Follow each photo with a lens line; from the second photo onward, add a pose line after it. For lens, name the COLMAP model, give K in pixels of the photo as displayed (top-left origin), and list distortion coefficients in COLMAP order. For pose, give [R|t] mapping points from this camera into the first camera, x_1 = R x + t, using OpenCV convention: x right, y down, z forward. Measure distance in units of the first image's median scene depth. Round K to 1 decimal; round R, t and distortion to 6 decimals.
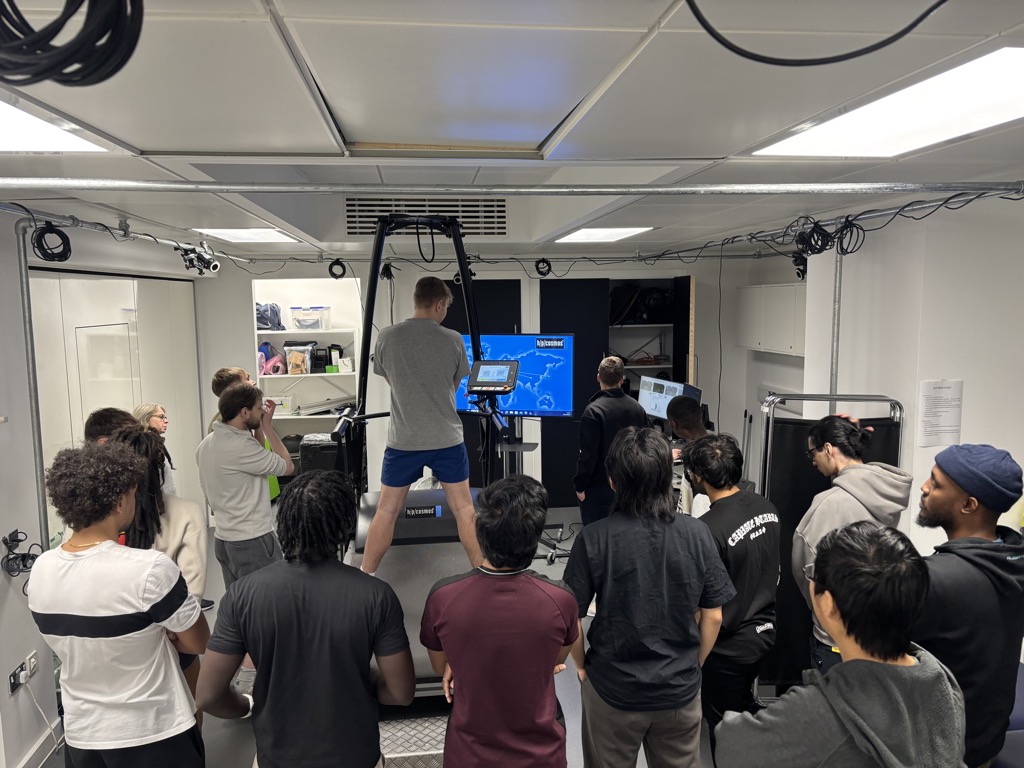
lens RADIAL K [[775.8, 0, 519.0], [0, 775.8, 385.2], [0, 0, 1]] dist [0.015195, 0.004855]
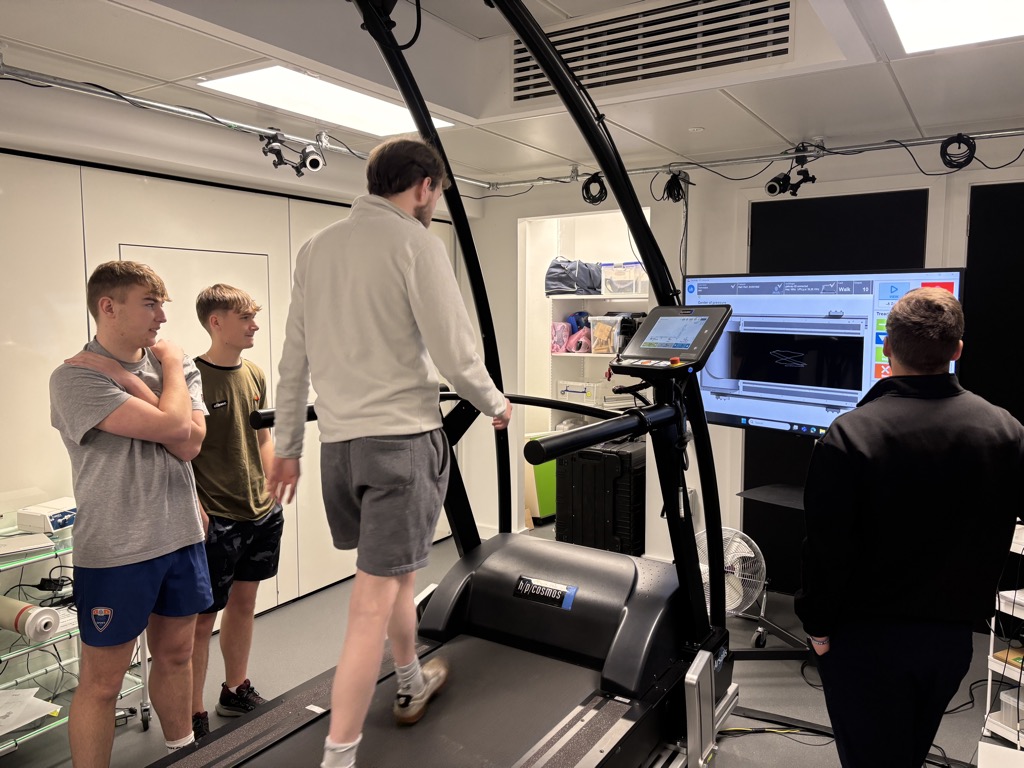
lens RADIAL K [[775.8, 0, 504.5], [0, 775.8, 393.9], [0, 0, 1]] dist [0.015195, 0.004855]
pose [[0.762551, 0.082555, -0.641639, 0.144264], [-0.084764, 0.996024, 0.027414, 0.013636], [0.641351, 0.033483, 0.766517, 0.433535]]
